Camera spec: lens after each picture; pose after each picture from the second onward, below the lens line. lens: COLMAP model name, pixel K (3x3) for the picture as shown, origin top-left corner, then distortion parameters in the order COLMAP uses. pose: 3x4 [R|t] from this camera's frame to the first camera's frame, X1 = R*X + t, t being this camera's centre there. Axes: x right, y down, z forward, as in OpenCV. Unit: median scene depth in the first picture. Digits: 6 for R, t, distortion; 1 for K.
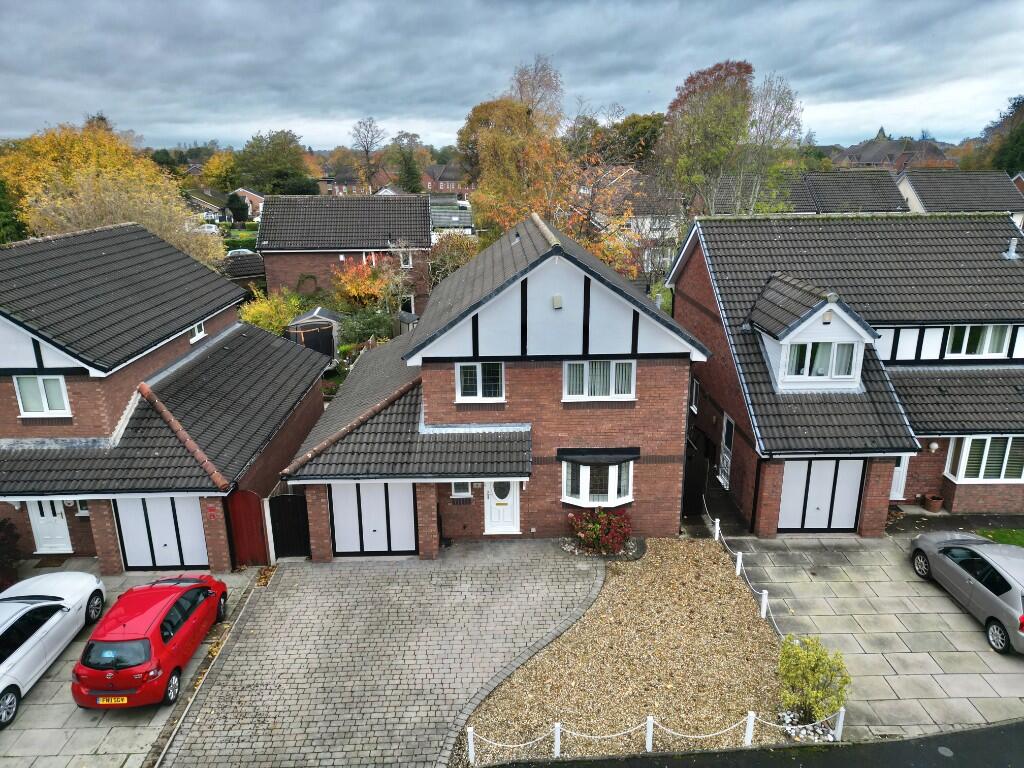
lens RADIAL K [[724.6, 0, 532.6], [0, 724.6, 368.6], [0, 0, 1]] dist [0.052896, -0.019787]
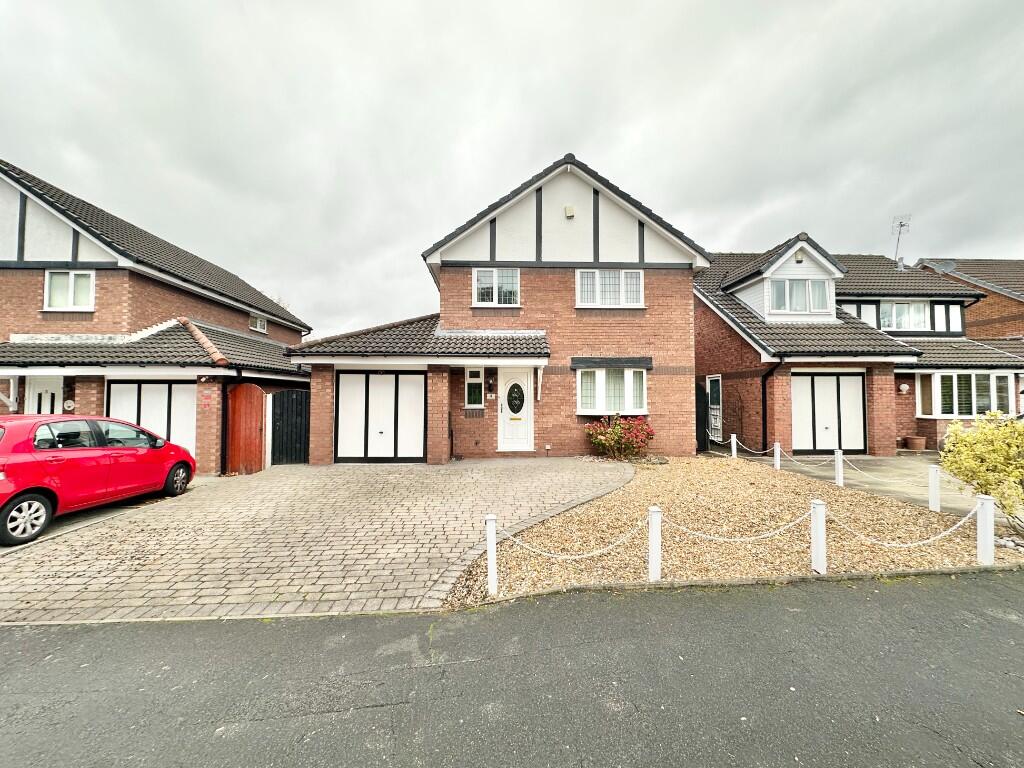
lens RADIAL K [[419.5, 0, 522.5], [0, 419.5, 382.0], [0, 0, 1]] dist [-0.002730, 0.000983]
pose [[0.999780, 0.001388, 0.020941, -0.048115], [0.005621, 0.943641, -0.330922, 0.349412], [-0.020220, 0.330967, 0.943426, 0.477824]]
